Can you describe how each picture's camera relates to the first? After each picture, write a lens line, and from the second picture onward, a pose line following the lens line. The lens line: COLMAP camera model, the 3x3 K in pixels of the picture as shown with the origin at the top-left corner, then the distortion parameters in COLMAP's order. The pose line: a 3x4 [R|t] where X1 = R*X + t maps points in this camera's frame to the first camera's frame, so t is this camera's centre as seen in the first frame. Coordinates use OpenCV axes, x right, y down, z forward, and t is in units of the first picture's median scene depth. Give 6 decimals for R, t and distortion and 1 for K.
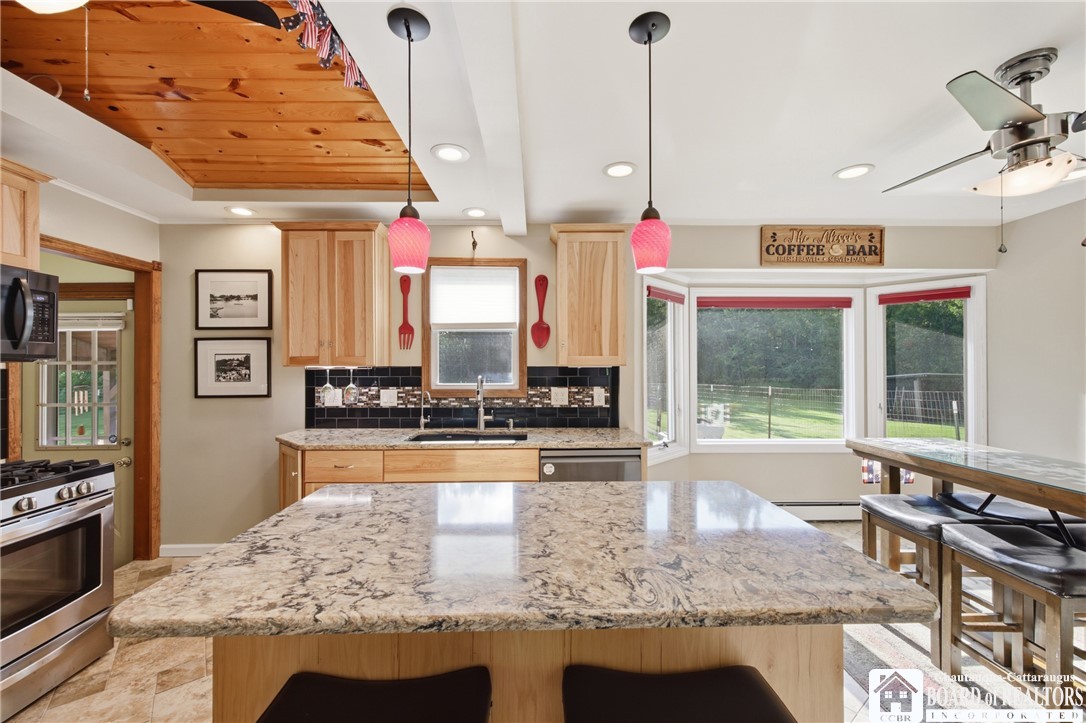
lens RADIAL K [[437.3, 0, 546.5], [0, 437.3, 361.9], [0, 0, 1]] dist [-0.002487, -0.000153]
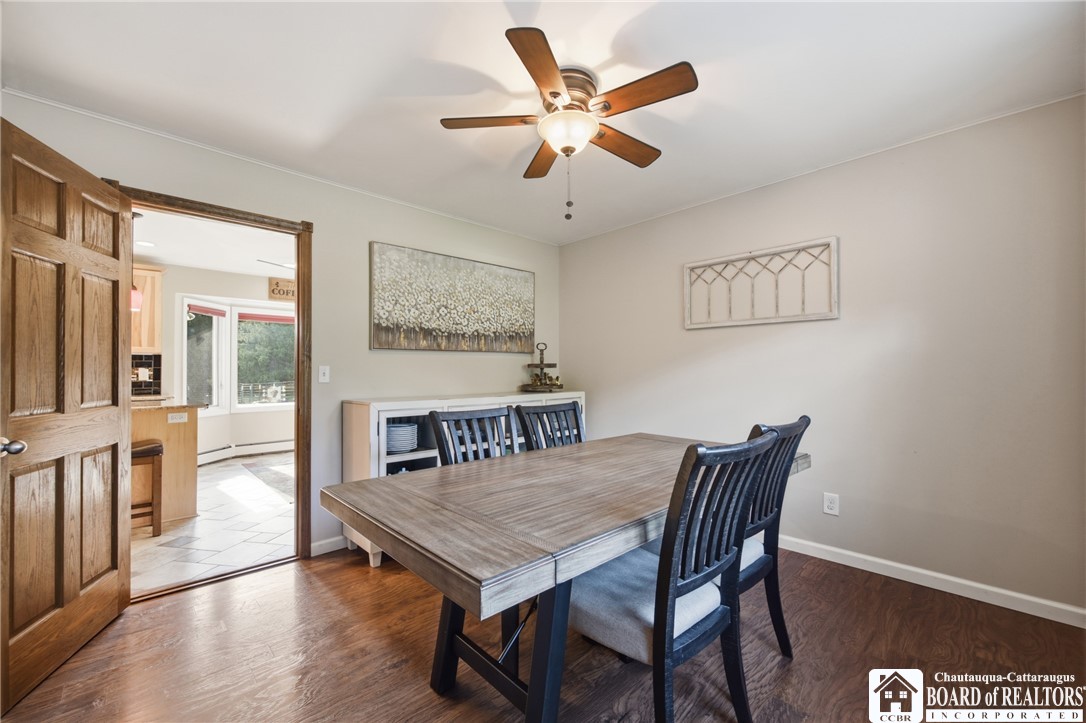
lens RADIAL K [[437.3, 0, 544.8], [0, 437.3, 366.6], [0, 0, 1]] dist [-0.002487, -0.000153]
pose [[0.743391, 0.006621, 0.668824, 0.142260], [-0.008020, 0.999967, -0.000986, 0.042364], [-0.668809, -0.004631, 0.743420, -1.059797]]
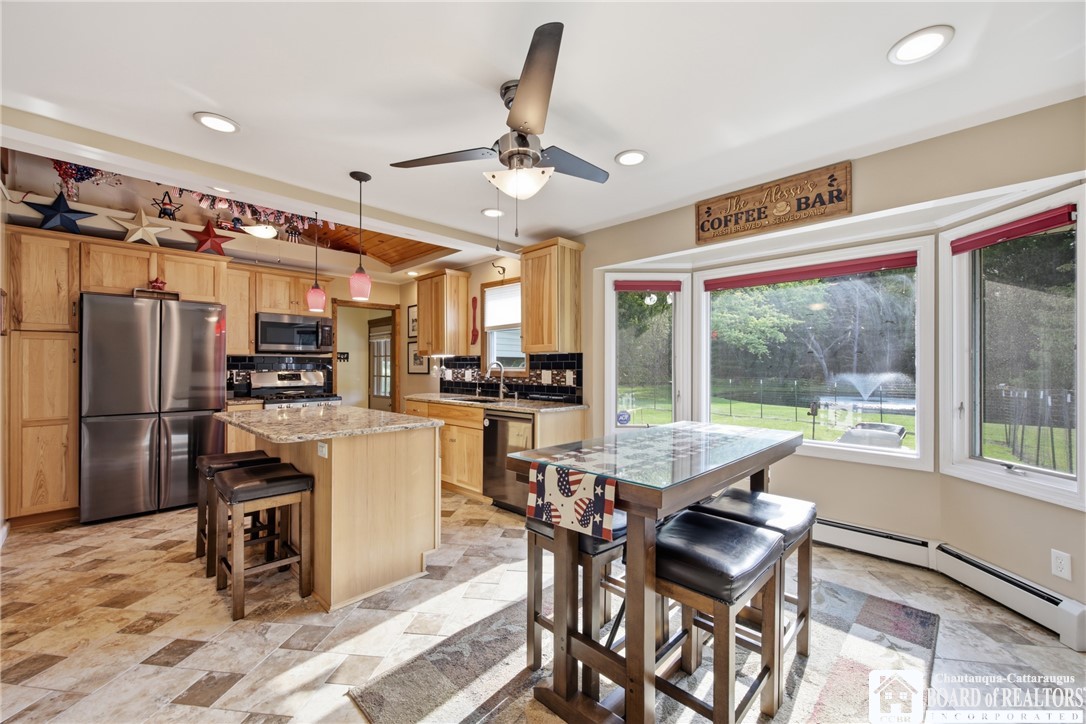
lens RADIAL K [[437.3, 0, 542.3], [0, 437.3, 366.1], [0, 0, 1]] dist [-0.002487, -0.000153]
pose [[0.696336, 0.001200, -0.717715, 0.948241], [0.004650, 0.999970, 0.006183, 0.038348], [0.717701, -0.007642, 0.696310, 0.088617]]
